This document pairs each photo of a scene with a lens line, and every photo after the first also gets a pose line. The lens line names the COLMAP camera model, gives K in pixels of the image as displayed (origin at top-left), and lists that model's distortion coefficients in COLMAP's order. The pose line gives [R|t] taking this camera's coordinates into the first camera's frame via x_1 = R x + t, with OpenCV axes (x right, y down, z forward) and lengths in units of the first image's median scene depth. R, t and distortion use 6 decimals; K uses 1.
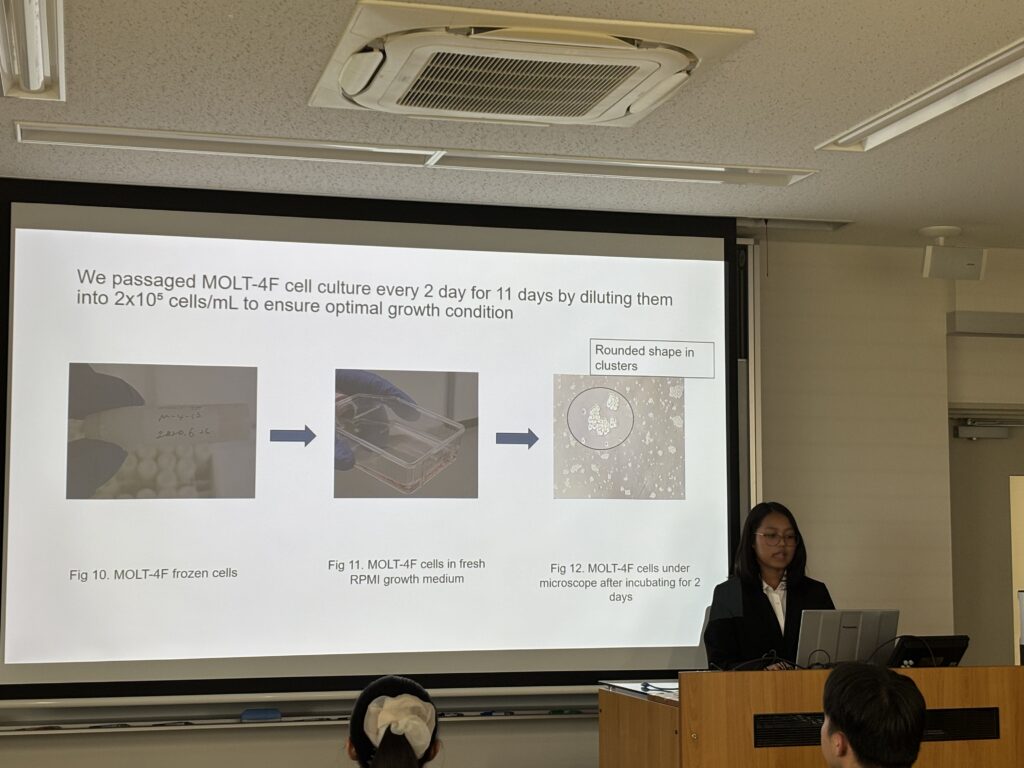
lens RADIAL K [[1691.4, 0, 513.8], [0, 1691.4, 384.3], [0, 0, 1]] dist [0.094501, -0.197603]
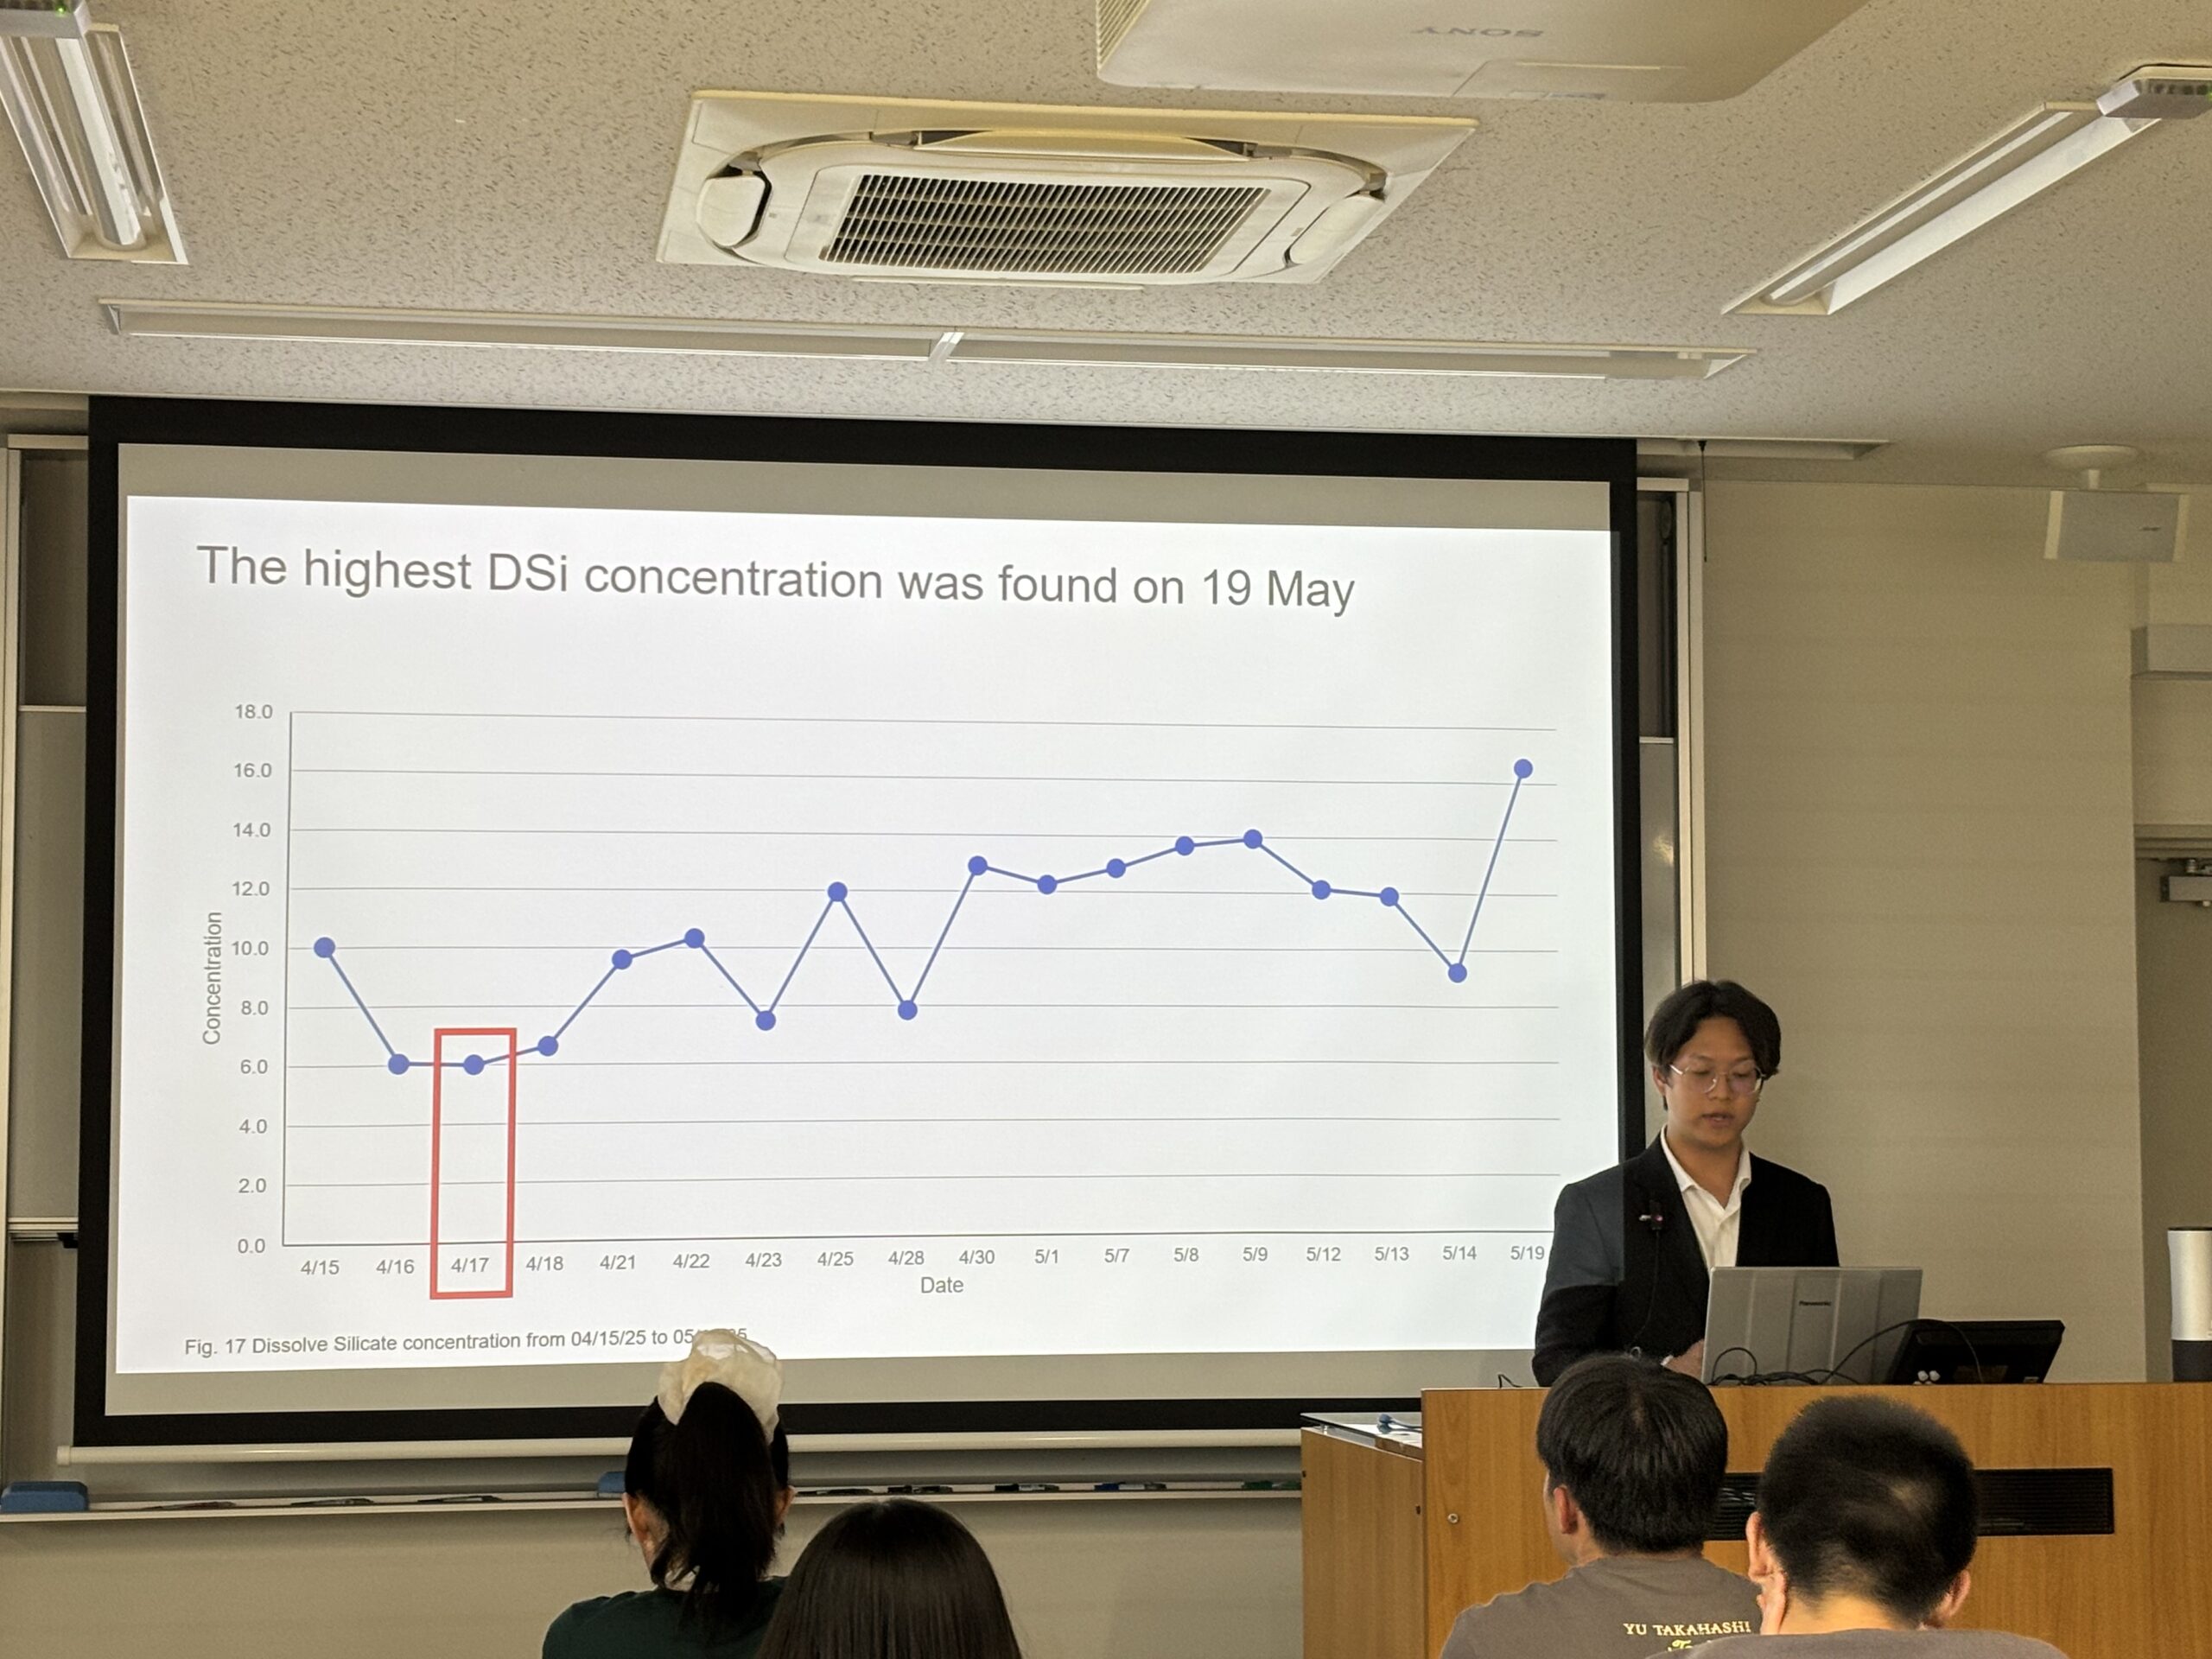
lens RADIAL K [[4203.0, 0, 1104.7], [0, 4203.0, 831.1], [0, 0, 1]] dist [0.042826, 0.512220]
pose [[0.995083, -0.008735, -0.098663, 0.120714], [0.010600, 0.999774, 0.018403, -0.015384], [0.098480, -0.019359, 0.994951, -0.212126]]
